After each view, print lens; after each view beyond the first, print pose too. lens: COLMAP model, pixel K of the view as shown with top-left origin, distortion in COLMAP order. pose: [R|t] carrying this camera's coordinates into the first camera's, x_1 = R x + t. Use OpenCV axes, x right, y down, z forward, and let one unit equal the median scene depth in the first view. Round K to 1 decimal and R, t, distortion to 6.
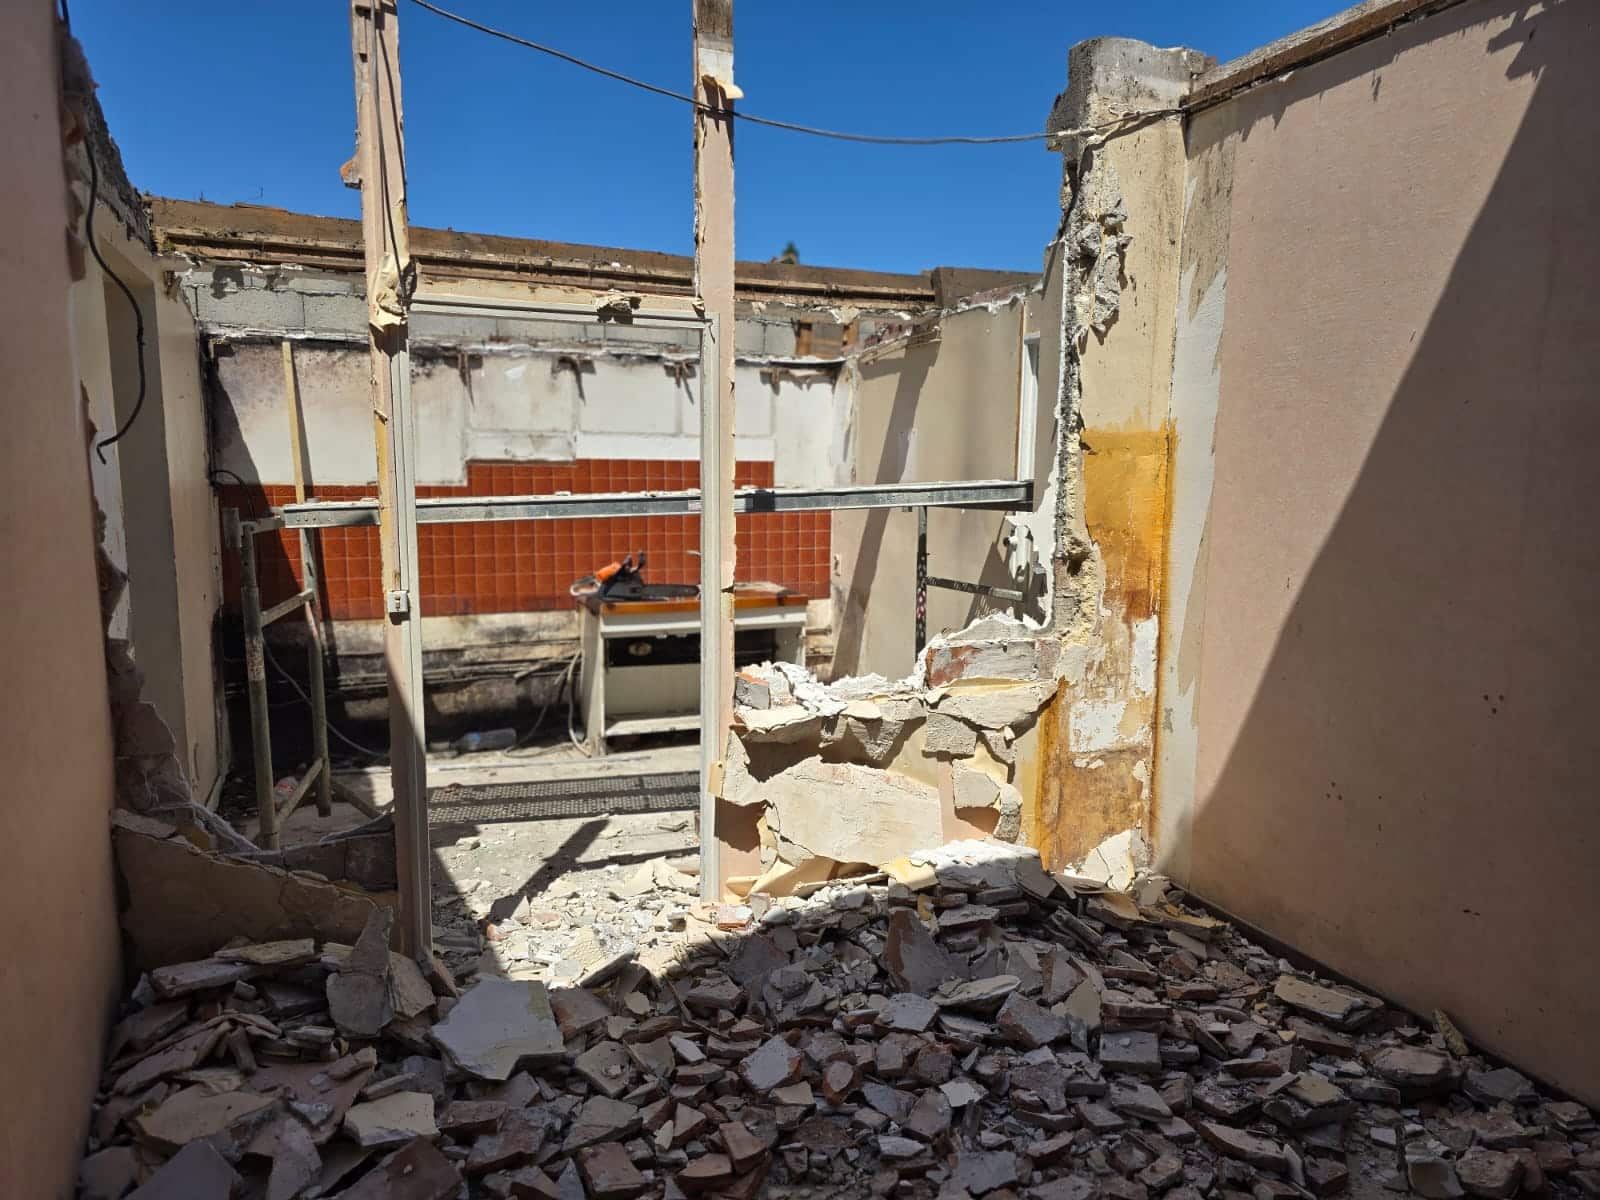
lens RADIAL K [[1080.9, 0, 805.0], [0, 1080.9, 609.7], [0, 0, 1]] dist [0.059488, -0.053839]
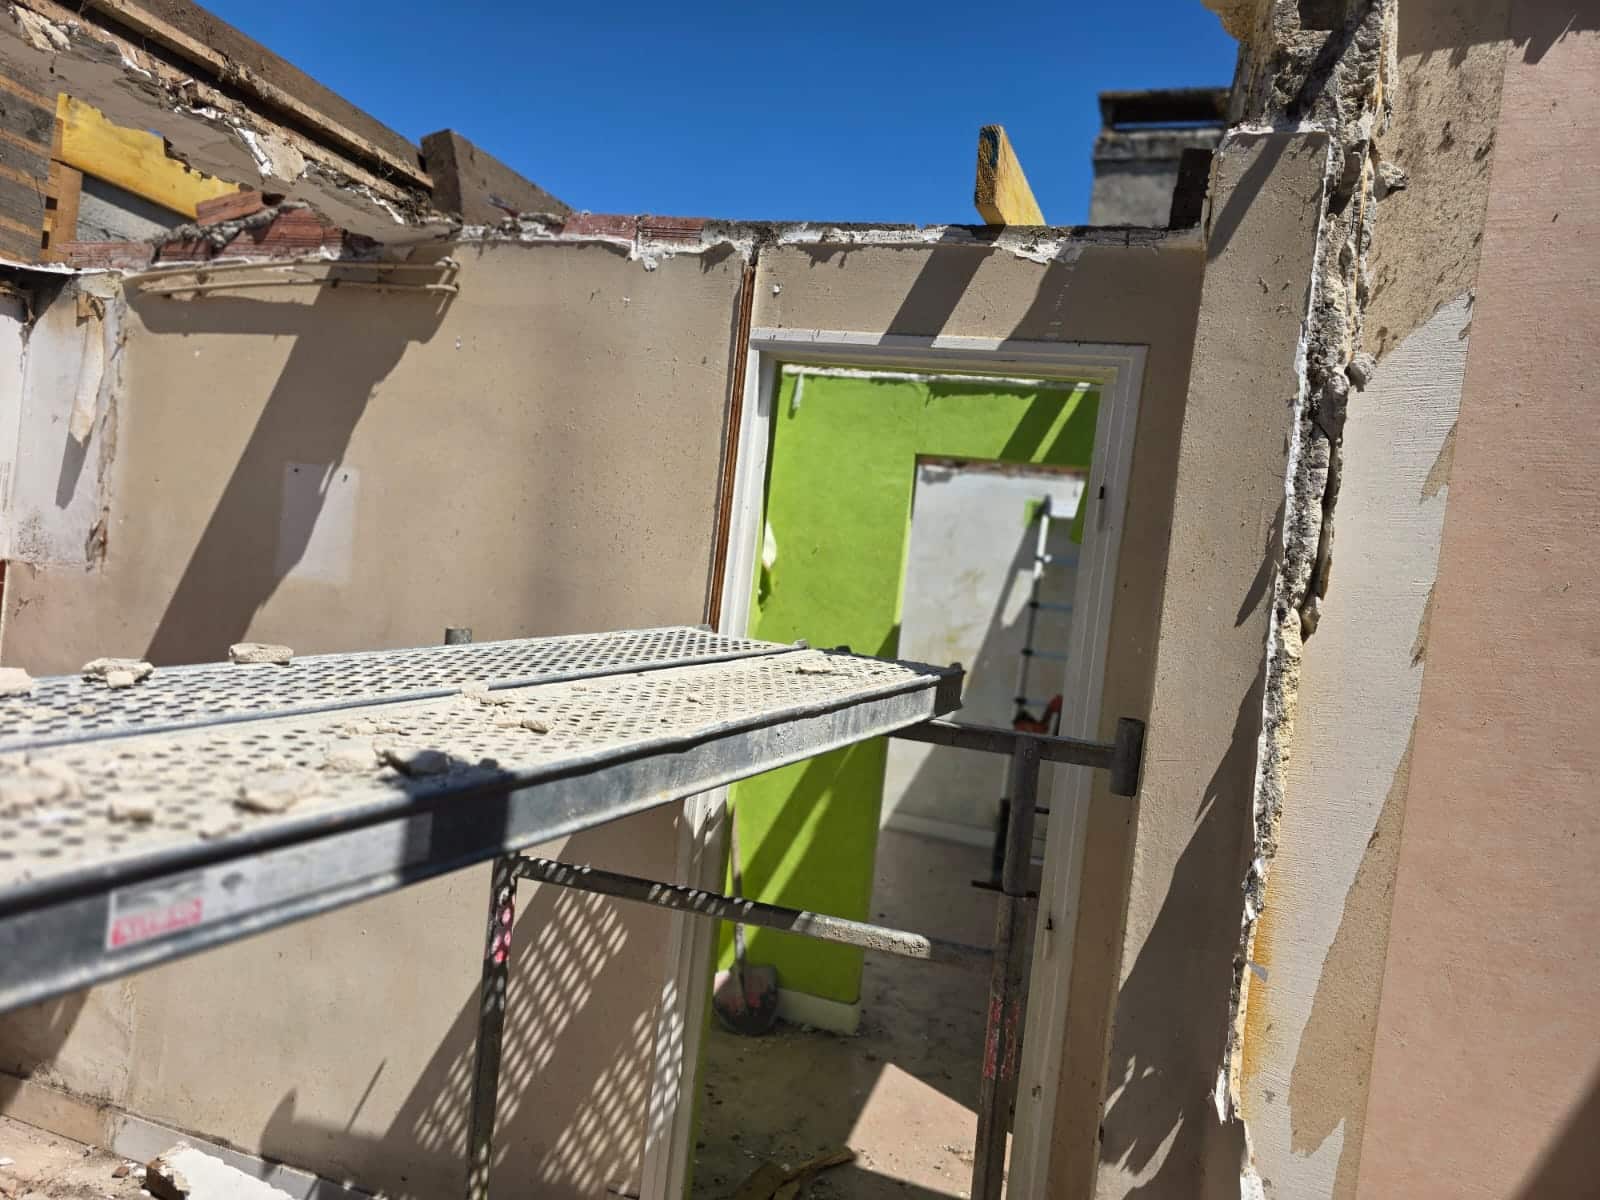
lens RADIAL K [[1085.2, 0, 807.0], [0, 1085.2, 583.8], [0, 0, 1]] dist [0.062311, -0.057435]
pose [[0.646428, 0.043127, 0.761755, -0.175079], [-0.003071, 0.998540, -0.053927, -0.146623], [-0.762969, 0.032521, 0.645617, 0.857679]]
